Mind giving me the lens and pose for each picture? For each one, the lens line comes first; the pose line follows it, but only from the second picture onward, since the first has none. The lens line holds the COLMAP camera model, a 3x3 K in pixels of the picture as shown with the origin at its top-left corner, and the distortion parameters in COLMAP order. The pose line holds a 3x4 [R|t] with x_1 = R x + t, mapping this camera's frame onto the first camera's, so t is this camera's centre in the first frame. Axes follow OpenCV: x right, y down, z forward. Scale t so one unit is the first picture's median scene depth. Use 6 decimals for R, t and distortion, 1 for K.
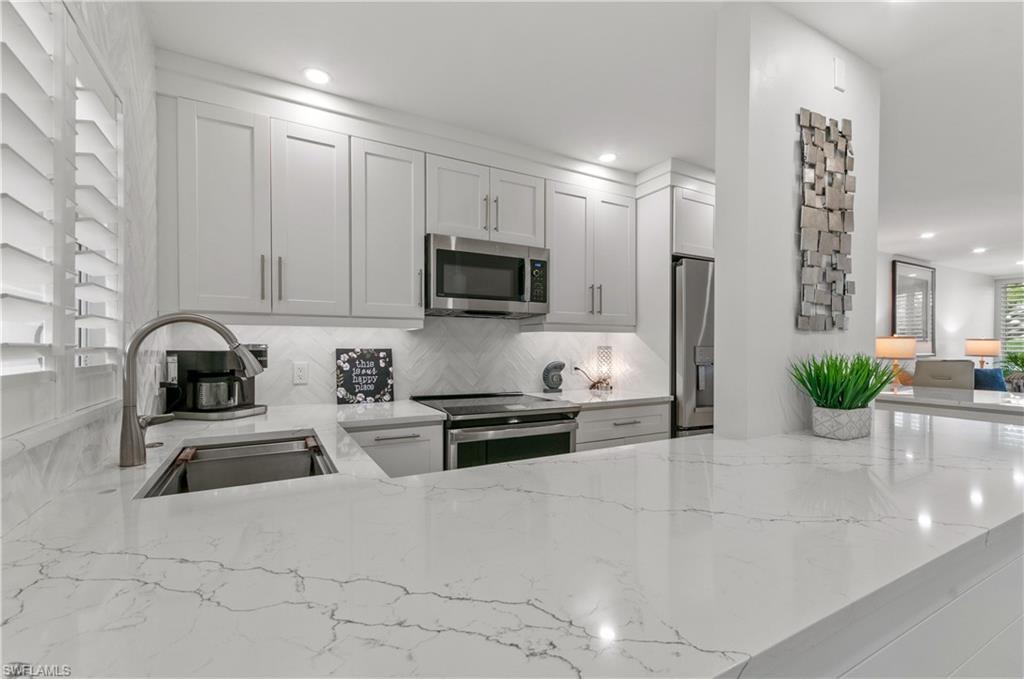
lens RADIAL K [[451.0, 0, 519.2], [0, 451.0, 352.0], [0, 0, 1]] dist [0.011027, -0.003308]
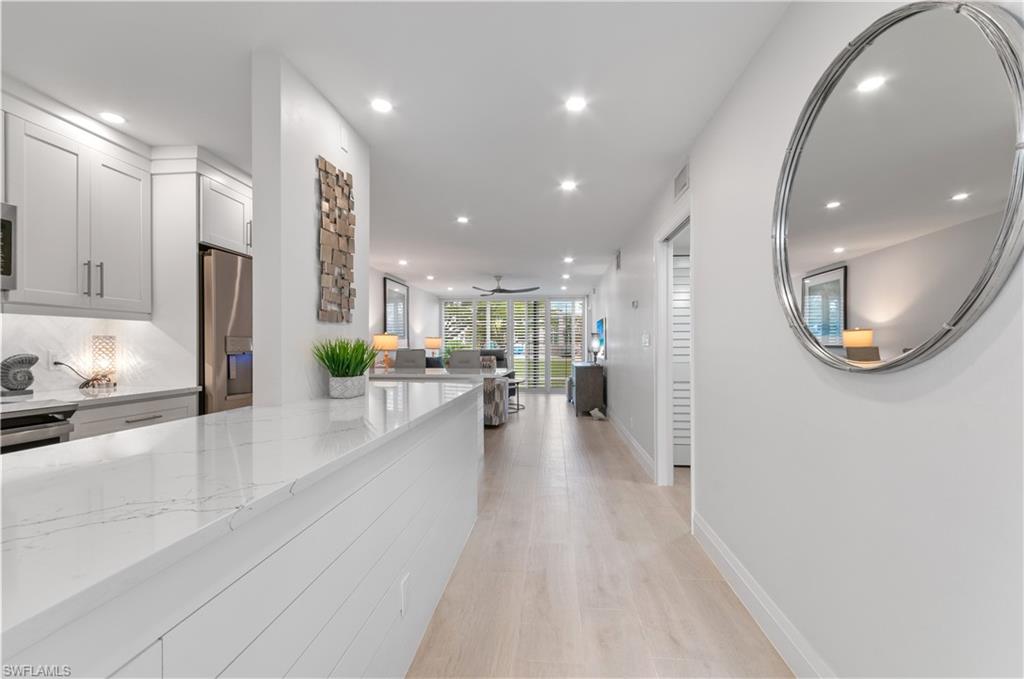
lens RADIAL K [[451.0, 0, 521.0], [0, 451.0, 344.7], [0, 0, 1]] dist [0.011027, -0.003308]
pose [[0.562608, 0.000716, 0.826724, -0.091520], [0.011806, 0.999891, -0.008900, 0.025448], [-0.826640, 0.014767, 0.562538, -0.146345]]
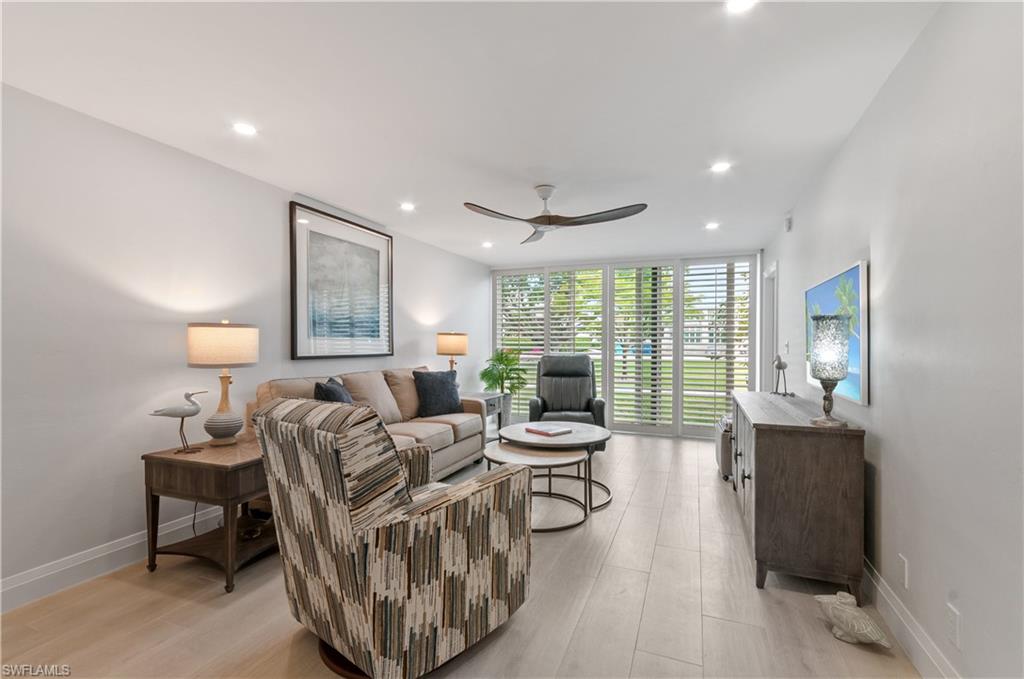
lens RADIAL K [[451.0, 0, 519.5], [0, 451.0, 345.1], [0, 0, 1]] dist [0.011027, -0.003308]
pose [[0.781009, -0.001682, 0.624517, 1.290574], [0.005718, 0.999974, -0.004458, -0.007312], [-0.624493, 0.007053, 0.780998, 0.627795]]
